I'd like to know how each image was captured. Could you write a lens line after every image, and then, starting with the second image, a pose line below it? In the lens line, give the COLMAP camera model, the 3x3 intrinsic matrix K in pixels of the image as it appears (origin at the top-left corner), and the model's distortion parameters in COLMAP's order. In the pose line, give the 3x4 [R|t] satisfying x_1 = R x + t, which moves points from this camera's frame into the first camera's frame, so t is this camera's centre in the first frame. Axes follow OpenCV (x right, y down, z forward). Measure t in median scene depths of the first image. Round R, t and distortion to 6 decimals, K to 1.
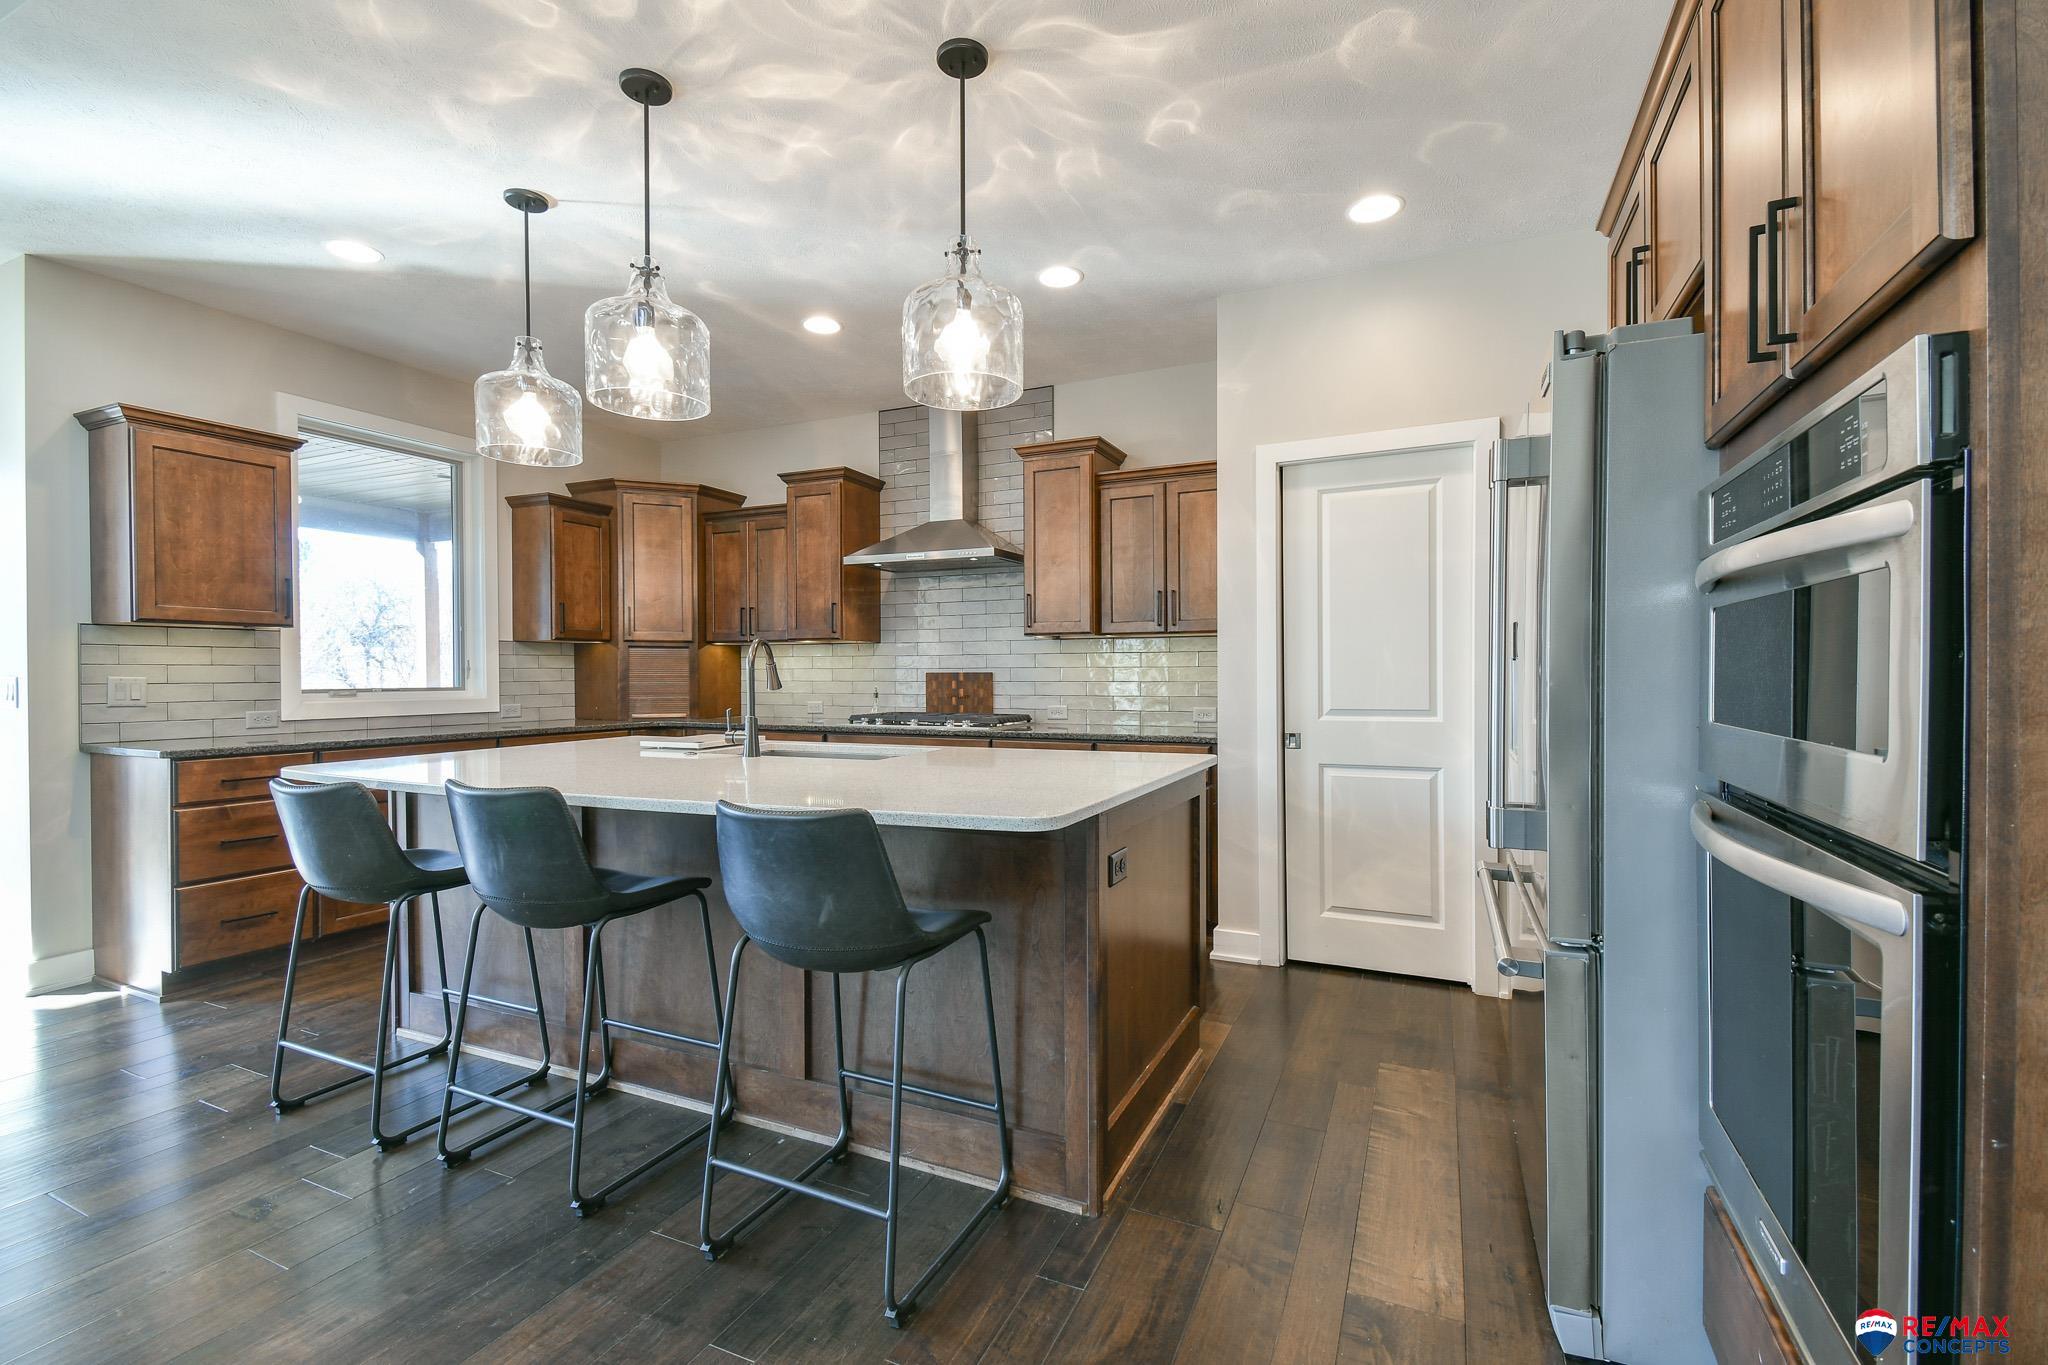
lens RADIAL K [[894.0, 0, 1021.2], [0, 894.0, 684.2], [0, 0, 1]] dist [0.037205, -0.020855]
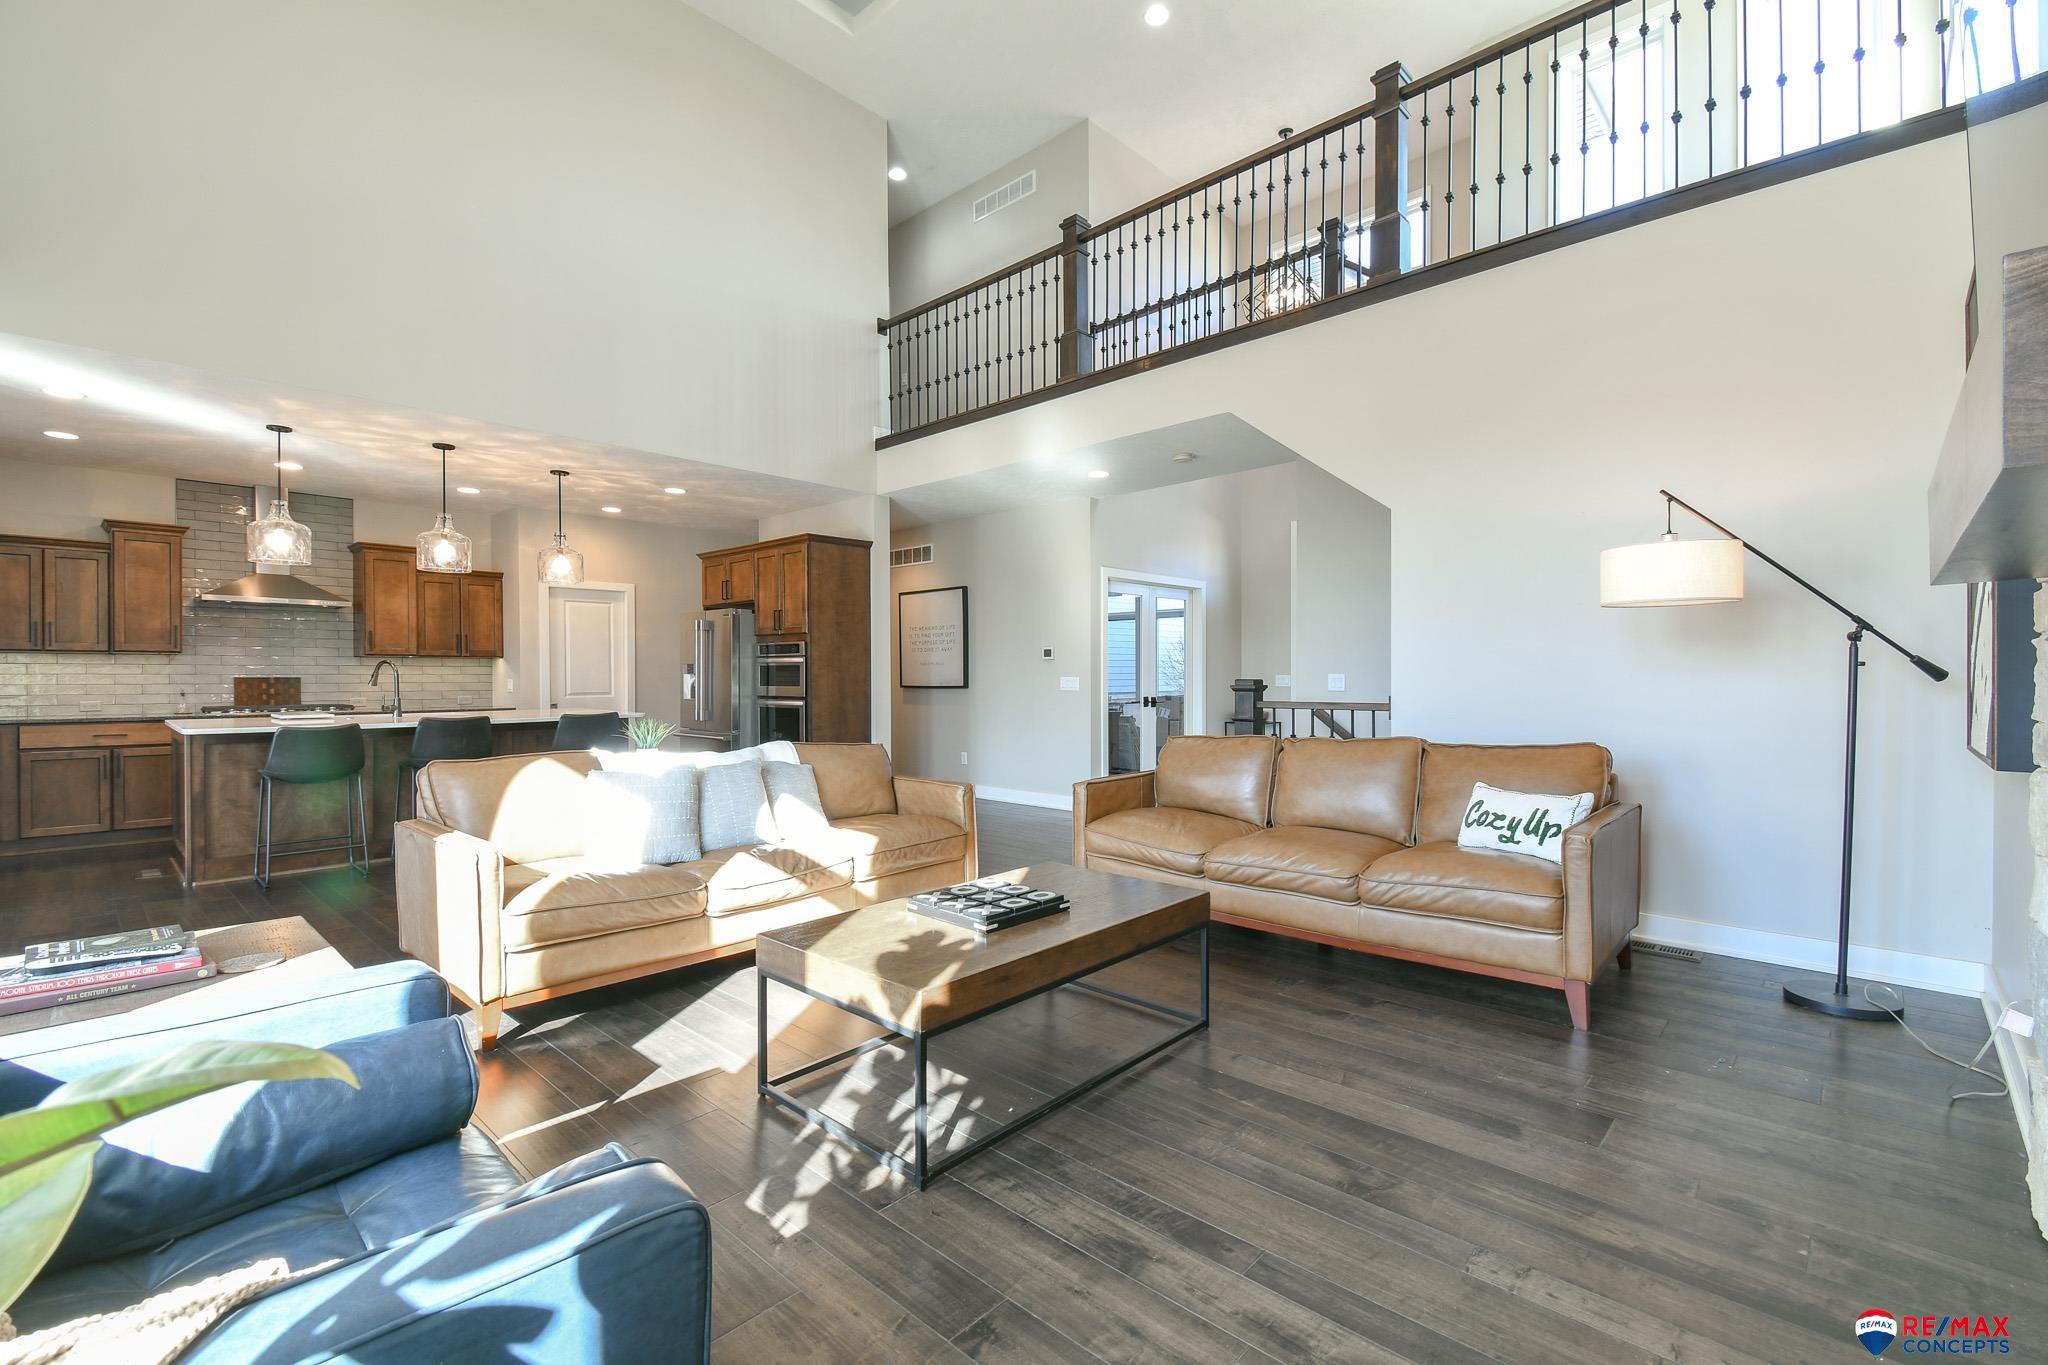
lens RADIAL K [[894.0, 0, 1025.4], [0, 894.0, 681.6], [0, 0, 1]] dist [0.037205, -0.020855]
pose [[0.310235, -0.003224, 0.950655, -1.883373], [0.011862, 0.999930, -0.000479, 0.016022], [-0.950586, 0.011426, 0.310251, -1.077121]]
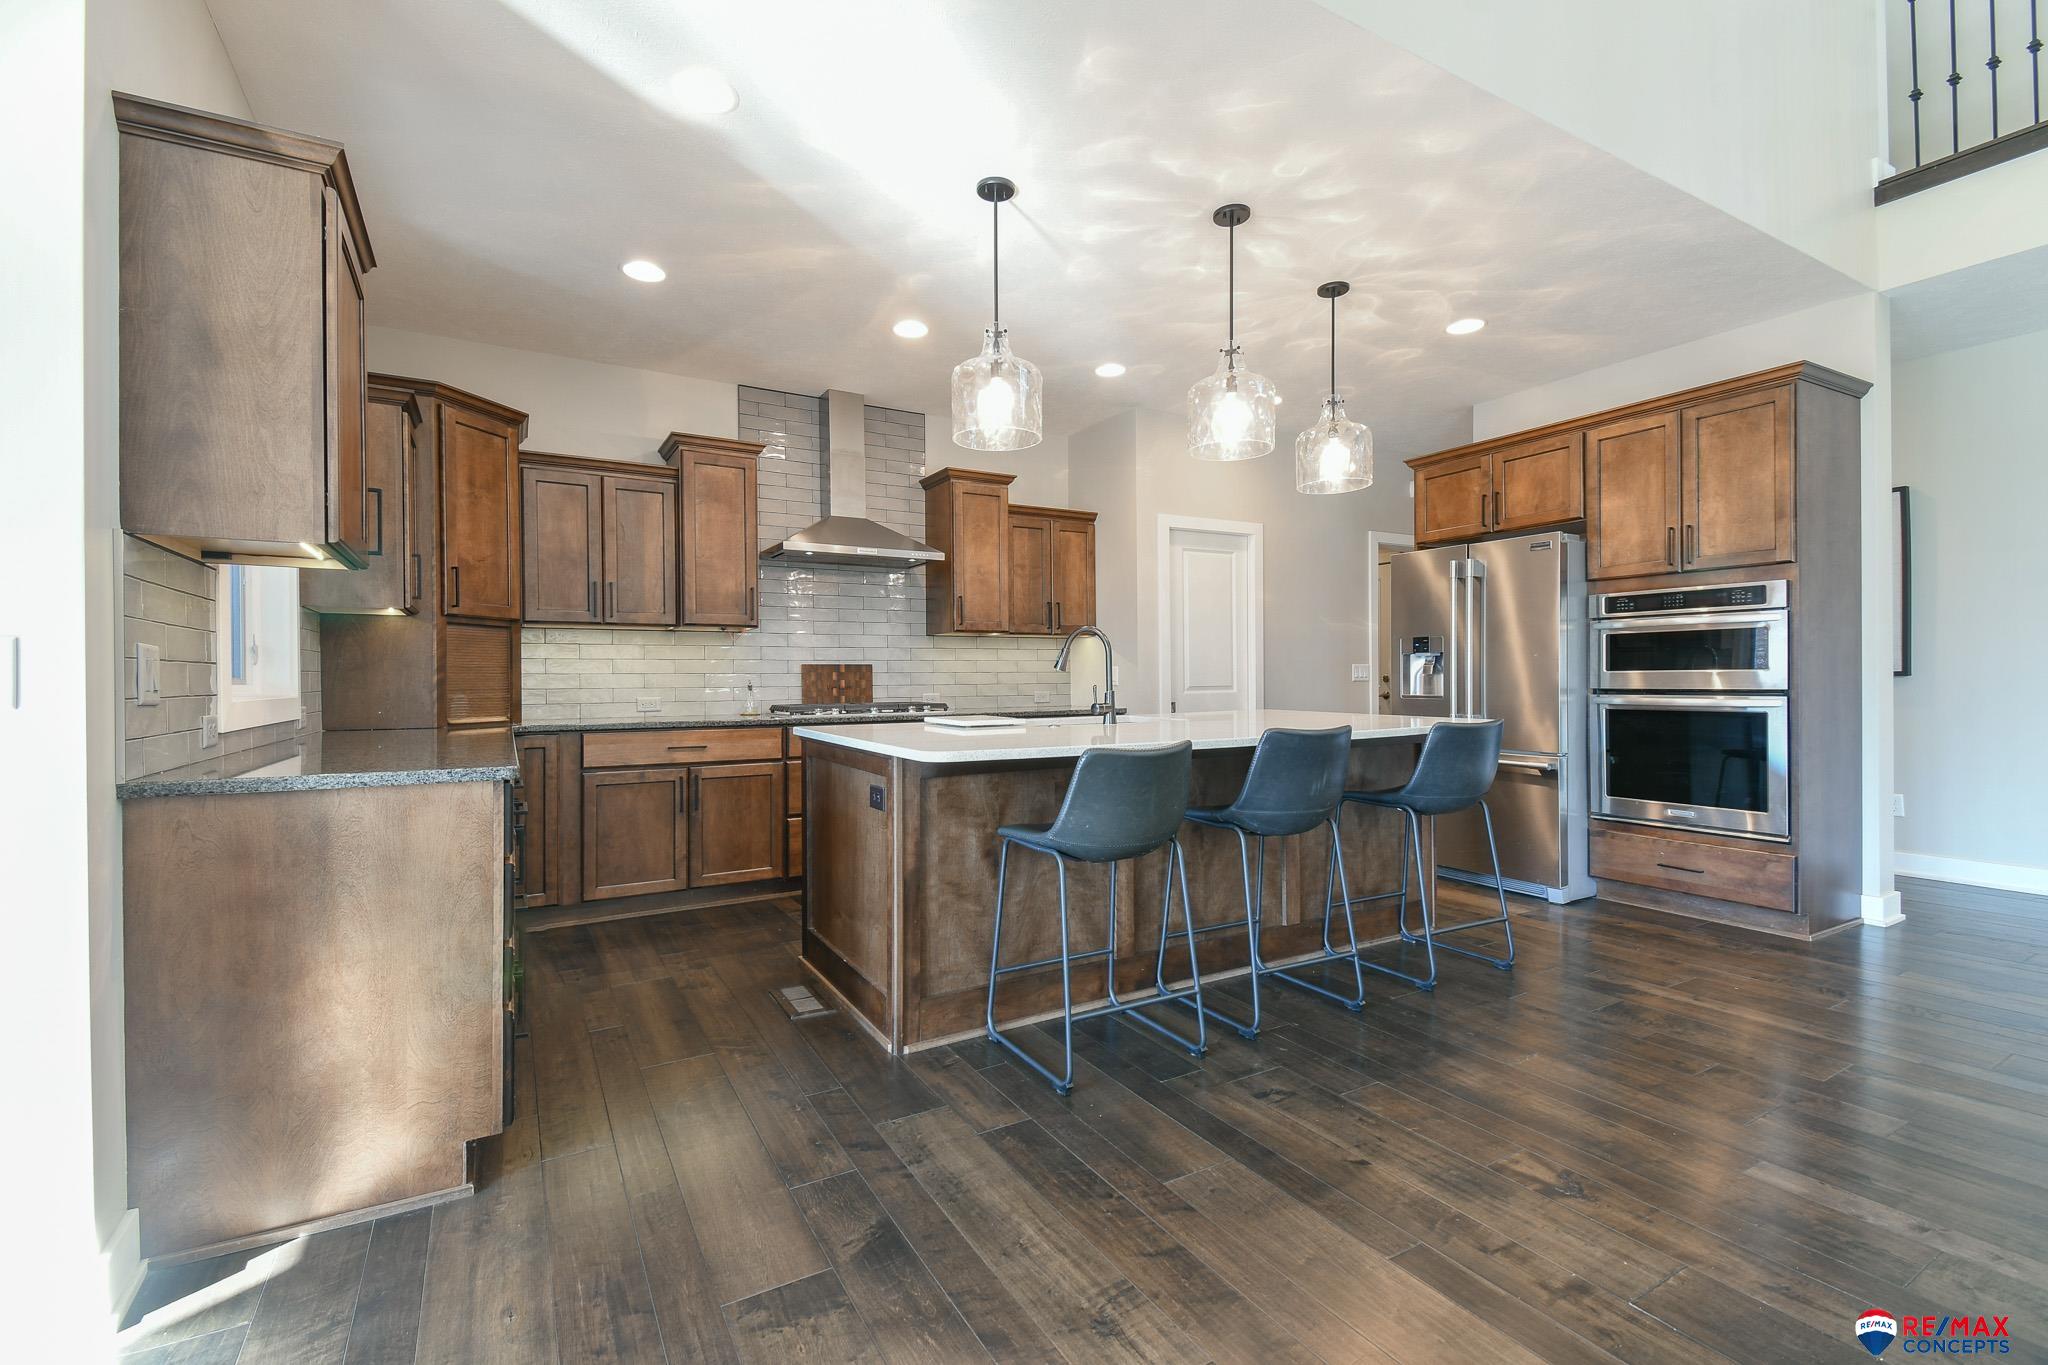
lens RADIAL K [[894.0, 0, 1023.2], [0, 894.0, 683.3], [0, 0, 1]] dist [0.037205, -0.020855]
pose [[0.576210, -0.005526, 0.817283, -1.368610], [0.016679, 0.999848, -0.004999, 0.030267], [-0.817131, 0.016512, 0.576215, 0.399846]]
